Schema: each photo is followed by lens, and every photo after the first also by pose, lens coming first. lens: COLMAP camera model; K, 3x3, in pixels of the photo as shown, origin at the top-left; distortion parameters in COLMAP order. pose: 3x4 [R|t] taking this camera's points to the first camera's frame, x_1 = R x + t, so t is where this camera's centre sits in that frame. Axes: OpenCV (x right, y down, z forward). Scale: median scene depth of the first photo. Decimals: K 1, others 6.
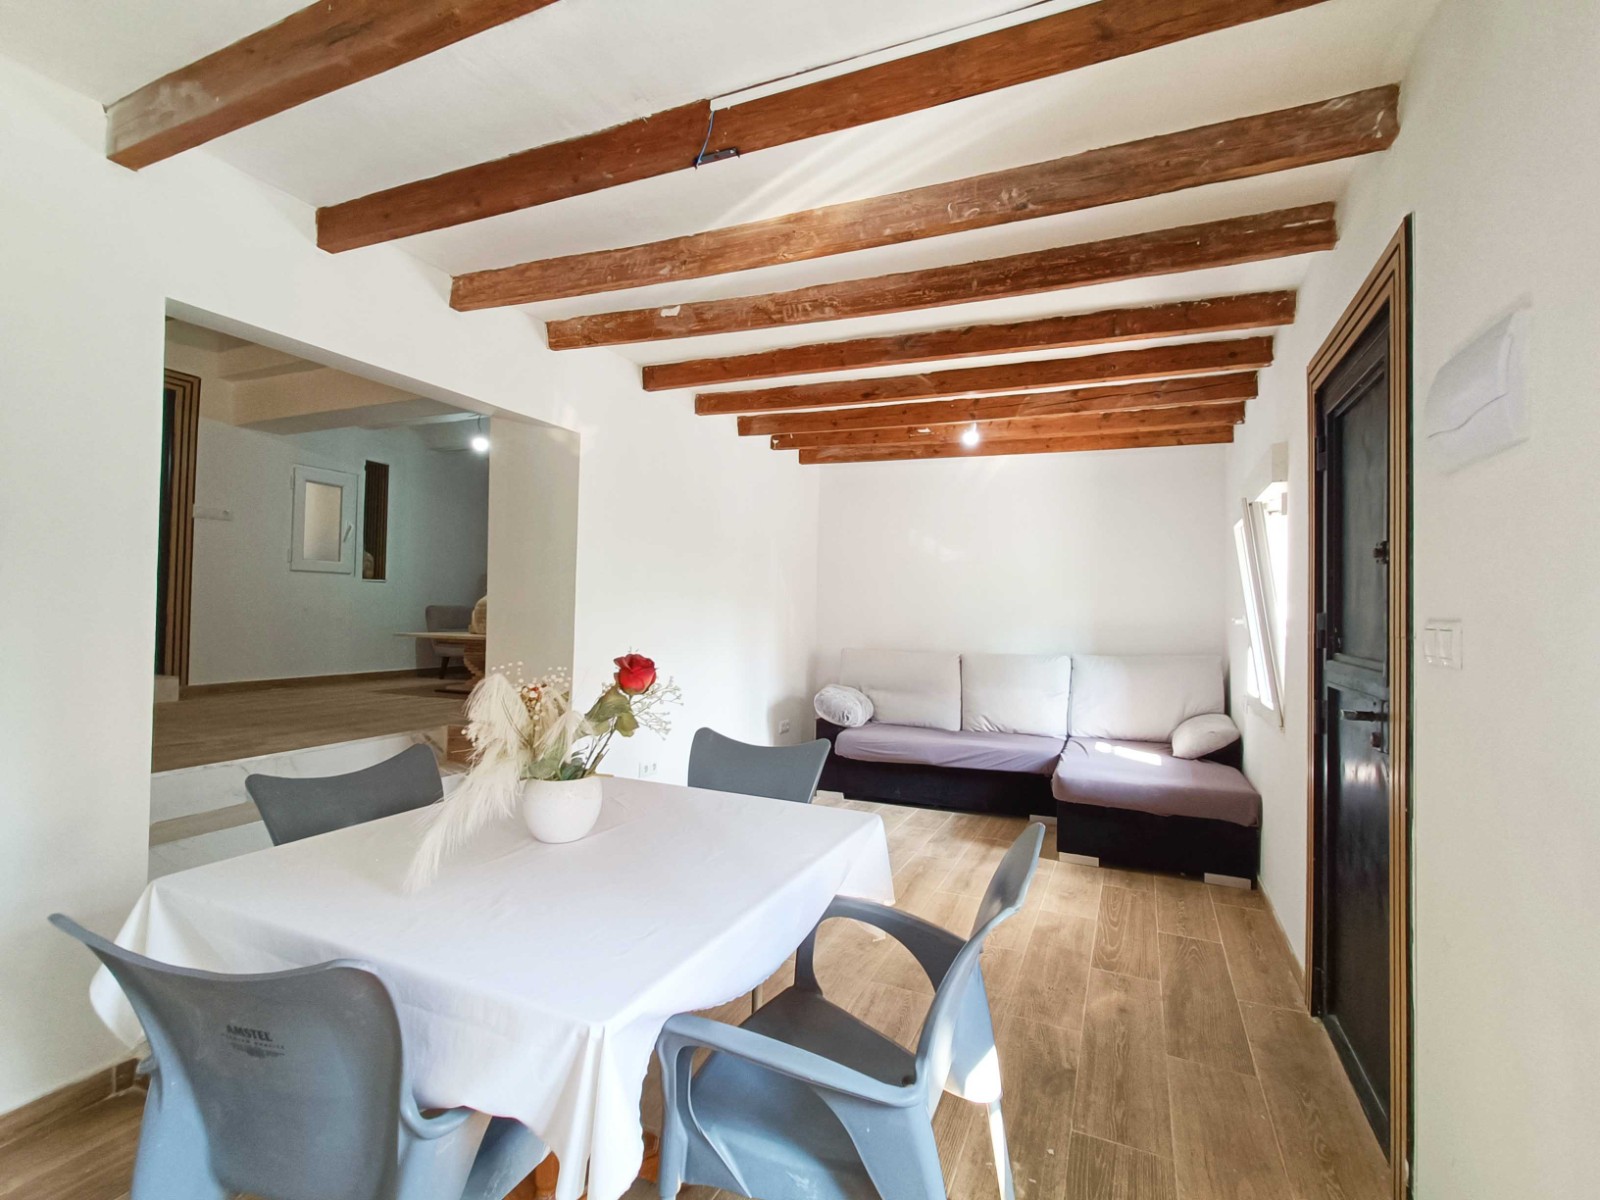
lens RADIAL K [[724.7, 0, 807.8], [0, 724.7, 599.9], [0, 0, 1]] dist [0.002549, 0.000365]
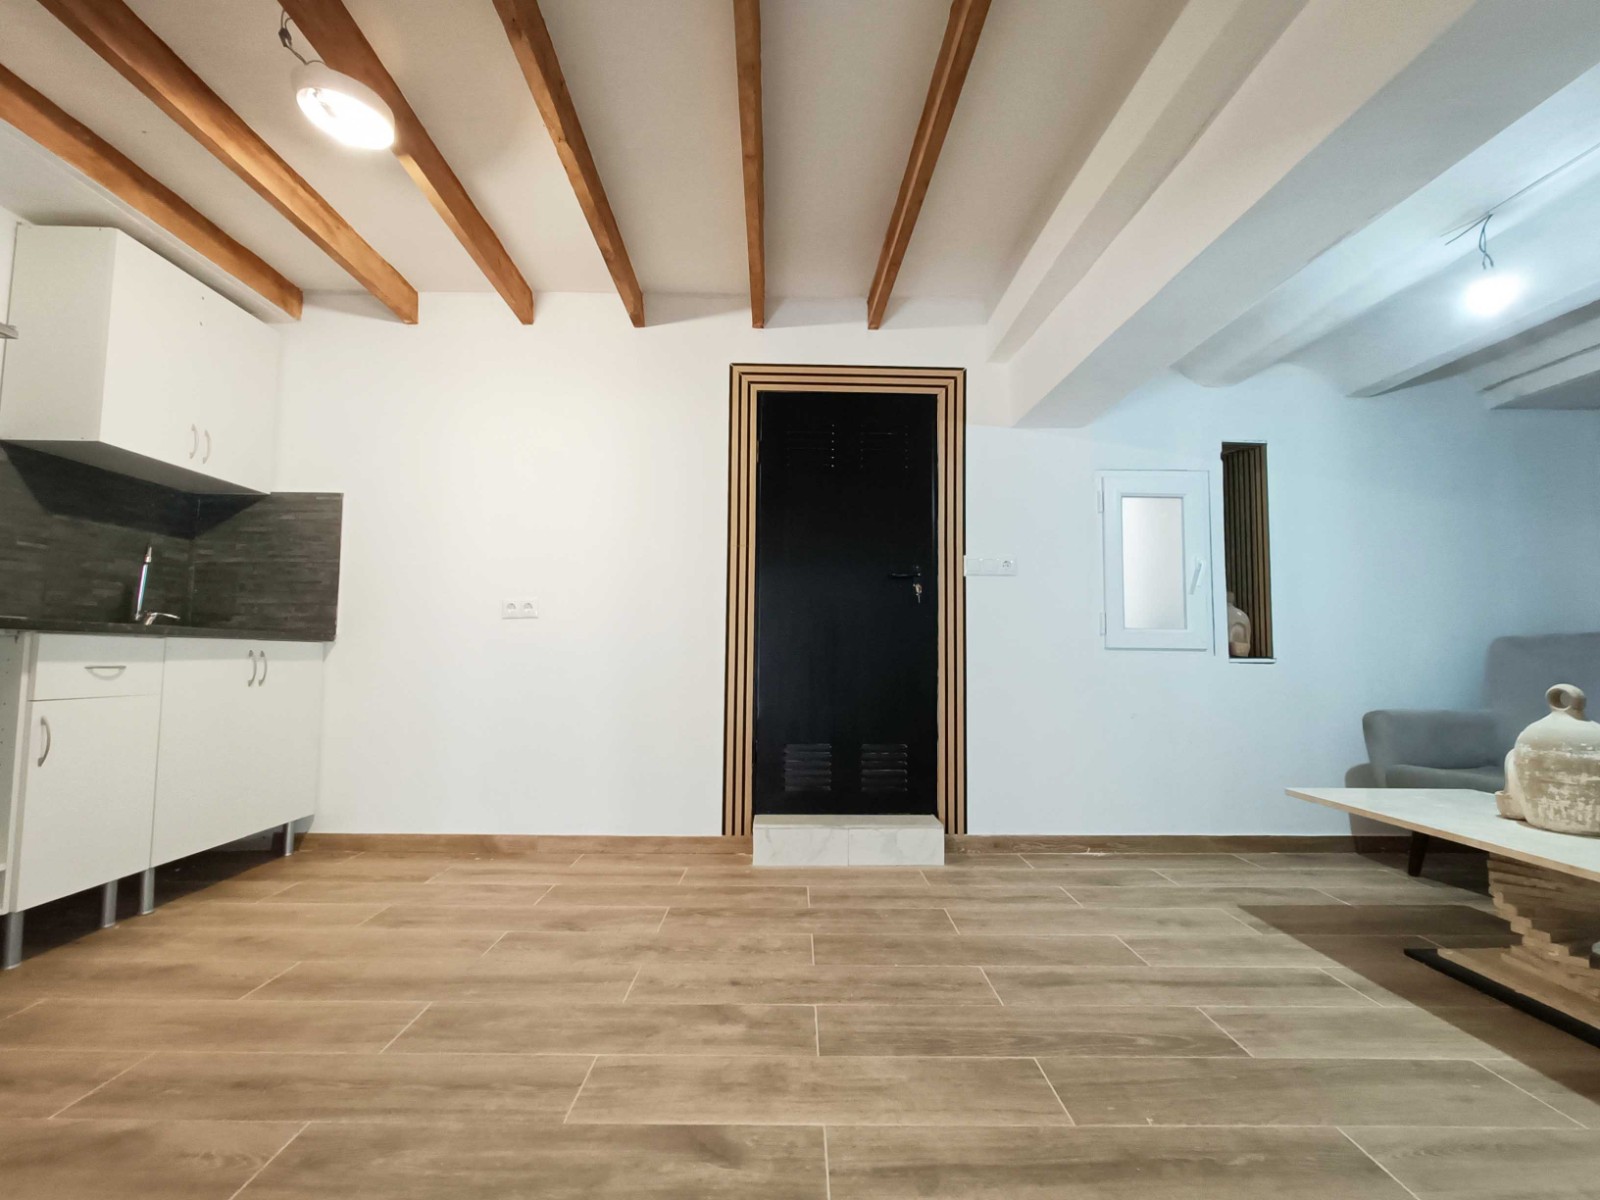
lens RADIAL K [[724.7, 0, 807.8], [0, 724.7, 599.9], [0, 0, 1]] dist [0.002549, 0.000365]
pose [[0.429130, -0.083272, -0.899396, -0.264138], [0.012910, 0.996205, -0.086076, -0.030765], [0.903150, 0.025327, 0.428577, 0.493421]]
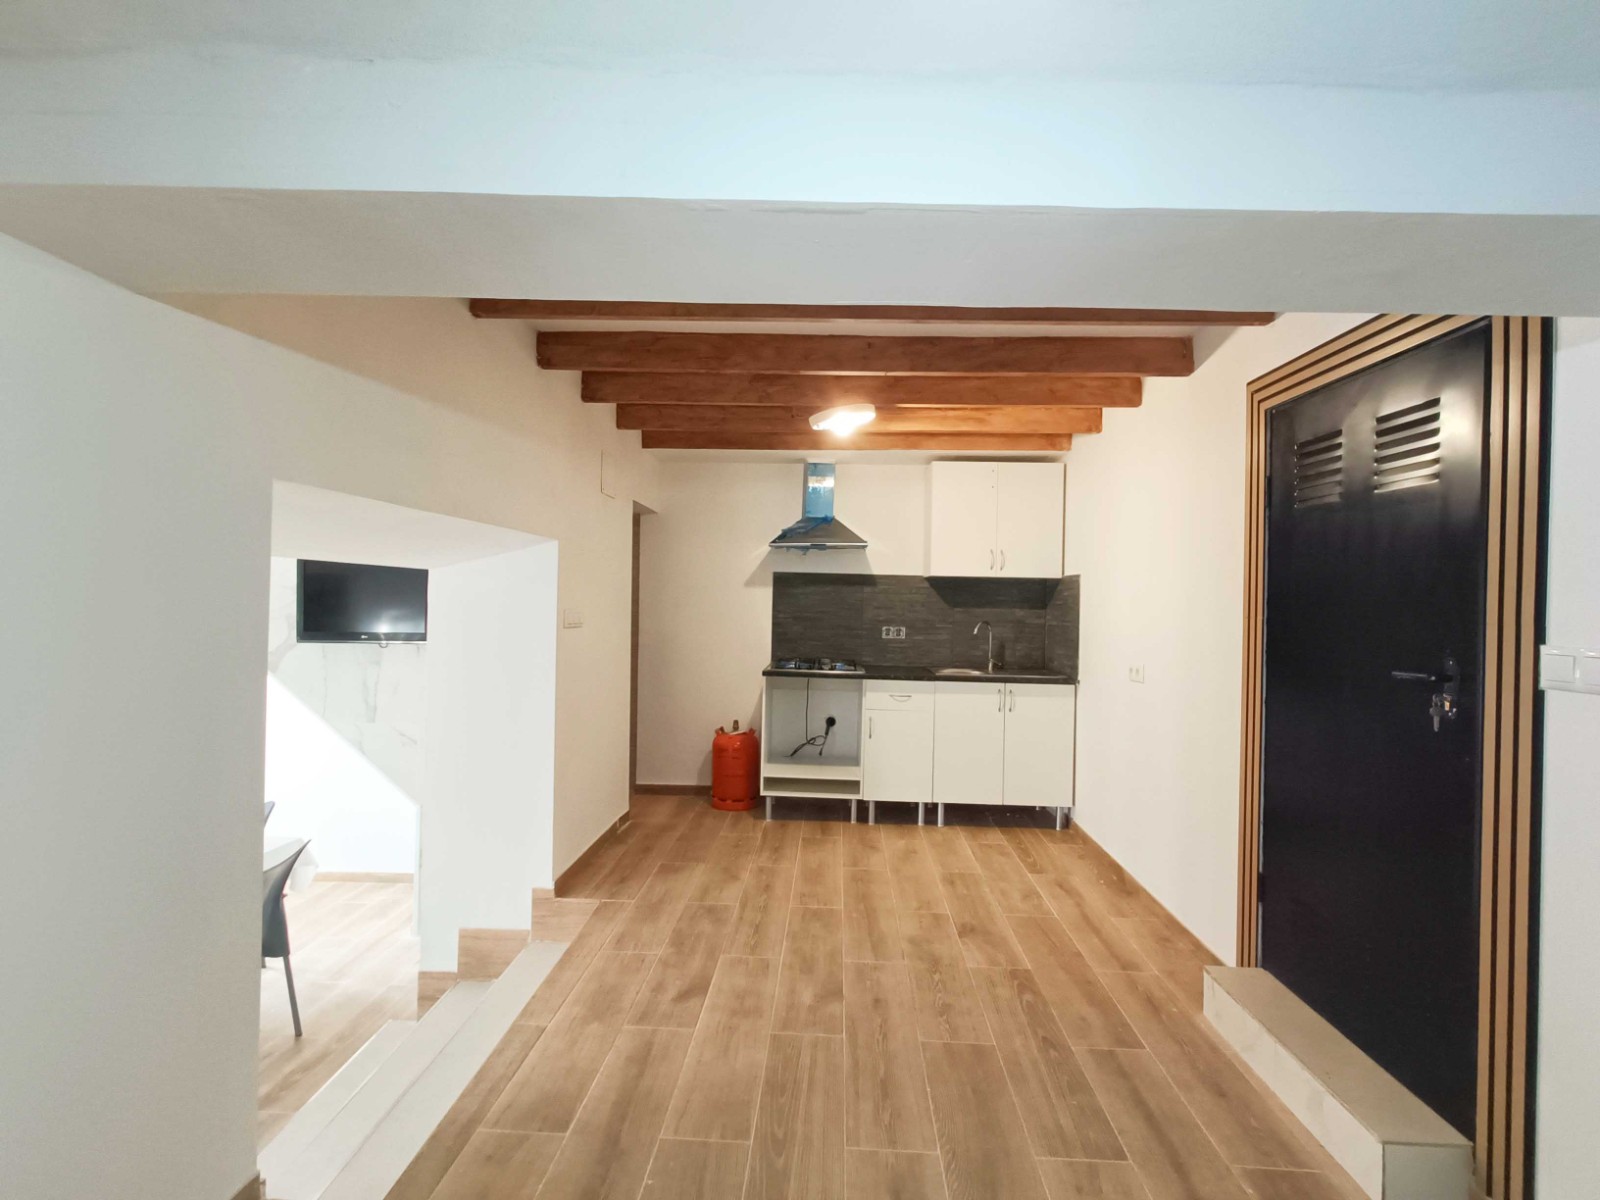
lens RADIAL K [[733.8, 0, 838.9], [0, 733.8, 590.1], [0, 0, 1]] dist [-0.000055, -0.000076]
pose [[-0.911955, -0.048942, -0.407360, -0.370169], [-0.039892, 0.998733, -0.030687, -0.111089], [0.408345, -0.011735, -0.912752, 0.969604]]
